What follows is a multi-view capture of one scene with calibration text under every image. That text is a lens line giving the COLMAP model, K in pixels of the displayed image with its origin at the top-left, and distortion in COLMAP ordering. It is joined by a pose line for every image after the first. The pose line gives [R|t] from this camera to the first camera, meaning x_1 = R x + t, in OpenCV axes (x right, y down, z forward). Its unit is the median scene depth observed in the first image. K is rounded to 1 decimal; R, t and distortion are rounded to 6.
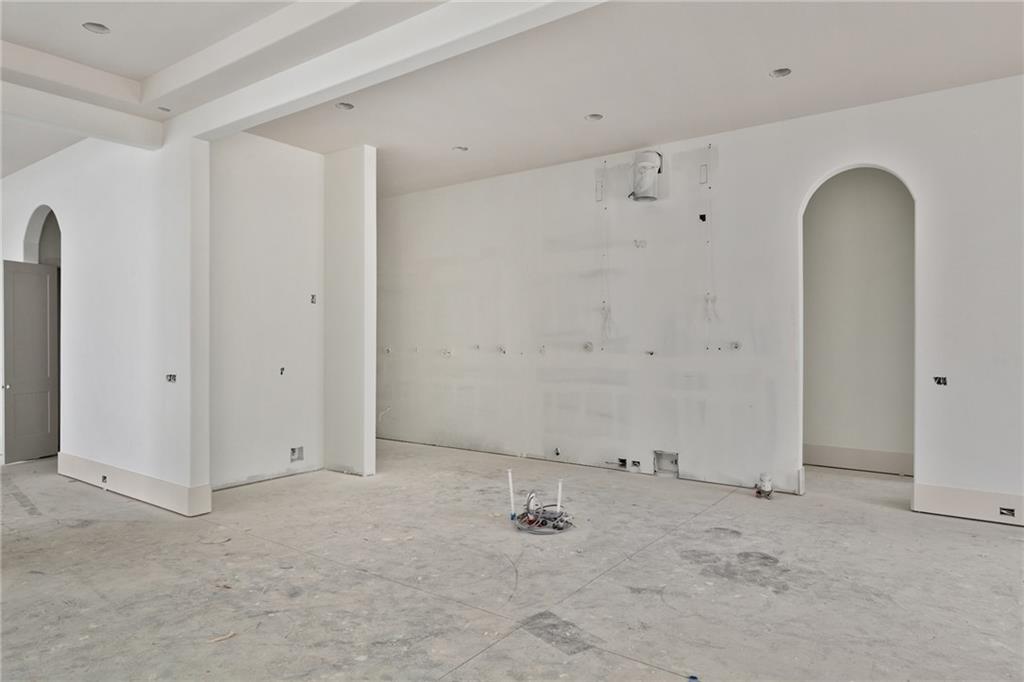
lens RADIAL K [[640.8, 0, 497.4], [0, 640.8, 332.1], [0, 0, 1]] dist [0.011116, -0.001154]
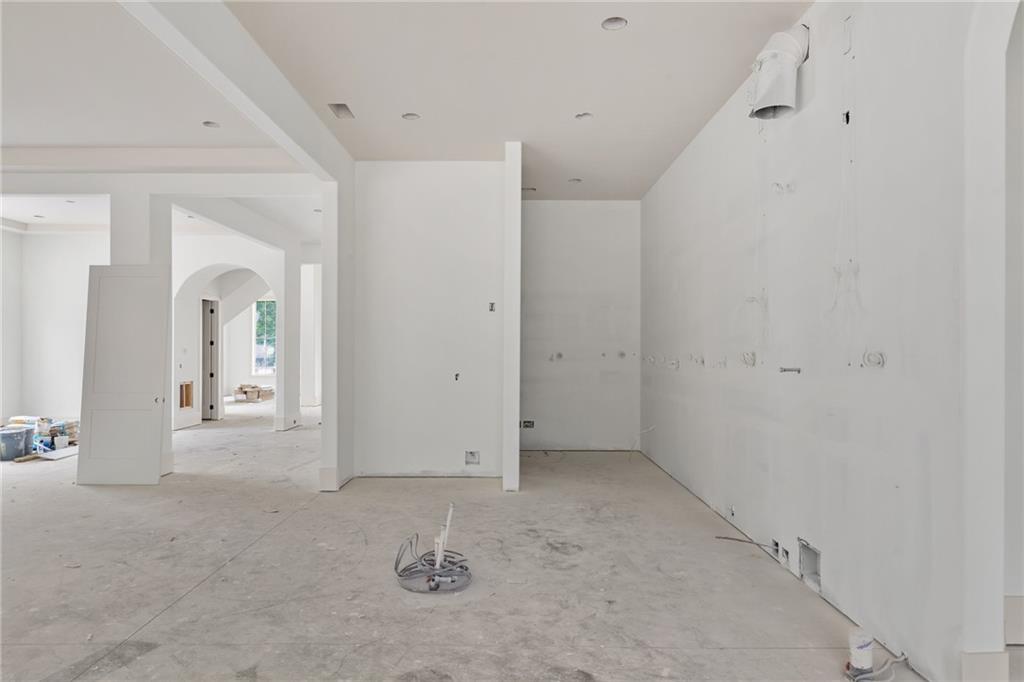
lens RADIAL K [[640.8, 0, 498.2], [0, 640.8, 338.7], [0, 0, 1]] dist [0.011116, -0.001154]
pose [[0.582956, -0.010146, -0.812440, 0.859873], [0.007547, 0.999947, -0.007073, 0.008946], [0.812469, -0.002008, 0.583001, 0.670926]]
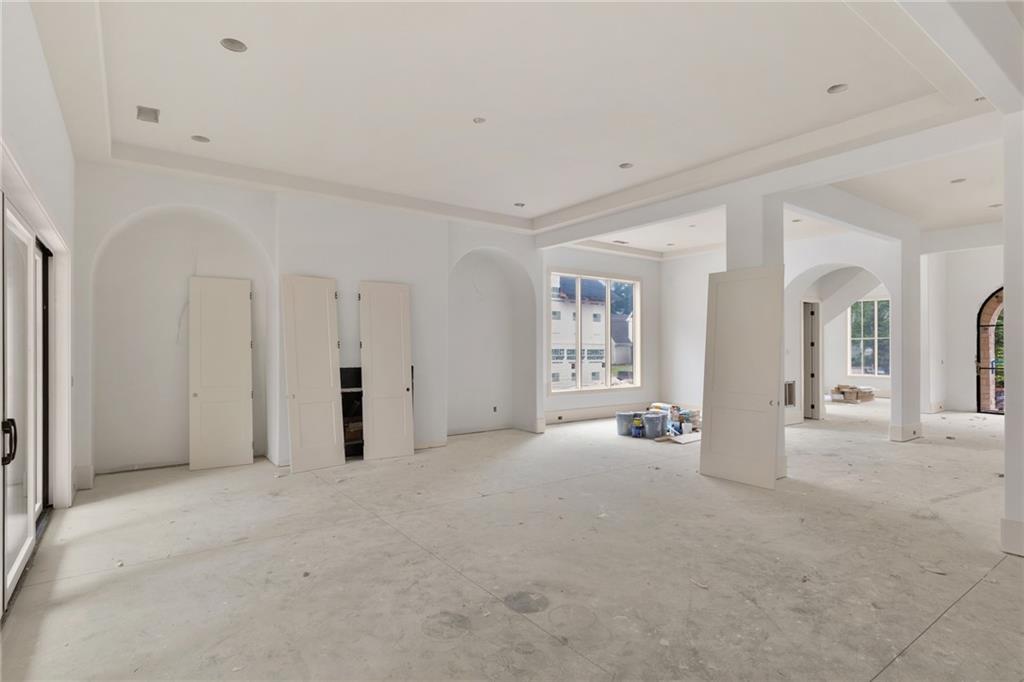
lens RADIAL K [[522.3, 0, 509.9], [0, 522.3, 350.7], [0, 0, 1]] dist [-0.006593, 0.001771]
pose [[-0.293974, 0.006436, -0.955792, 0.471274], [0.009479, 0.999948, 0.003818, 0.005399], [0.955766, -0.007937, -0.294020, 0.677680]]
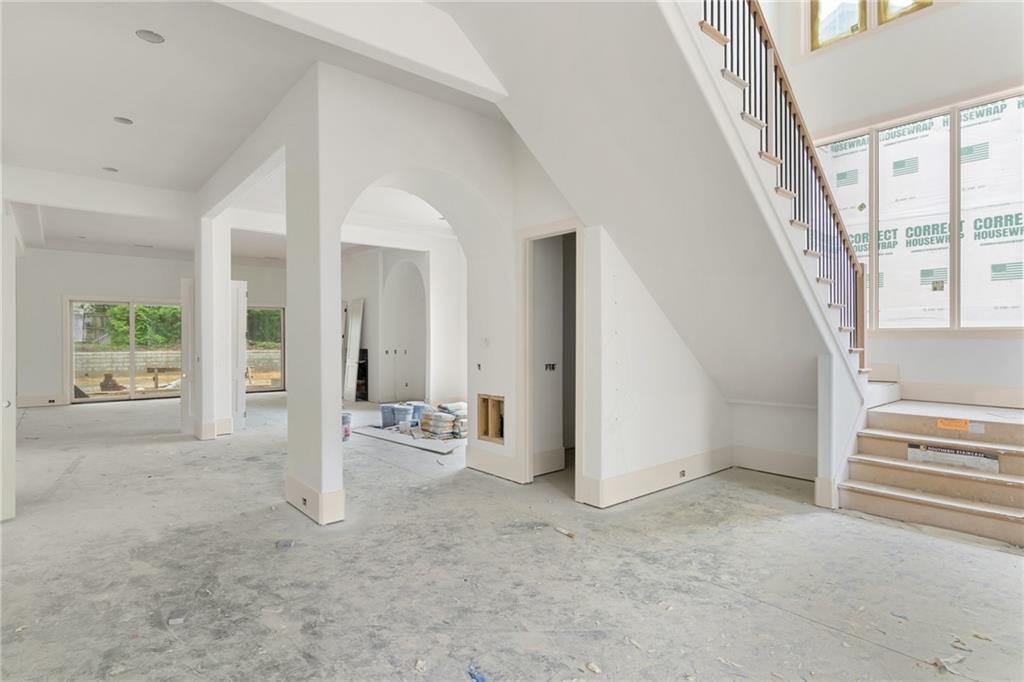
lens RADIAL K [[522.3, 0, 513.6], [0, 522.3, 335.1], [0, 0, 1]] dist [-0.006593, 0.001771]
pose [[-0.978843, 0.003471, 0.204585, -2.390274], [0.001571, 0.999954, -0.009448, 0.012606], [-0.204608, -0.008927, -0.978803, 2.430102]]
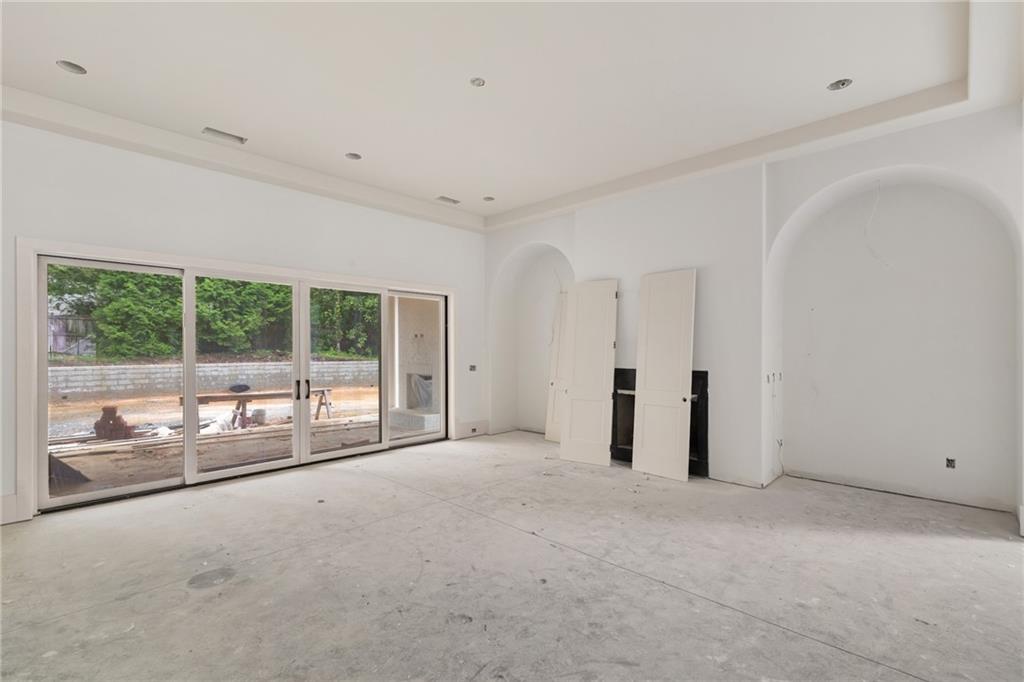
lens RADIAL K [[463.1, 0, 511.8], [0, 463.1, 346.4], [0, 0, 1]] dist [-0.000039, 0.001032]
pose [[-0.992897, -0.001126, 0.118971, -0.701583], [-0.002383, 0.999943, -0.010425, 0.007919], [-0.118952, -0.010635, -0.992843, 1.114787]]
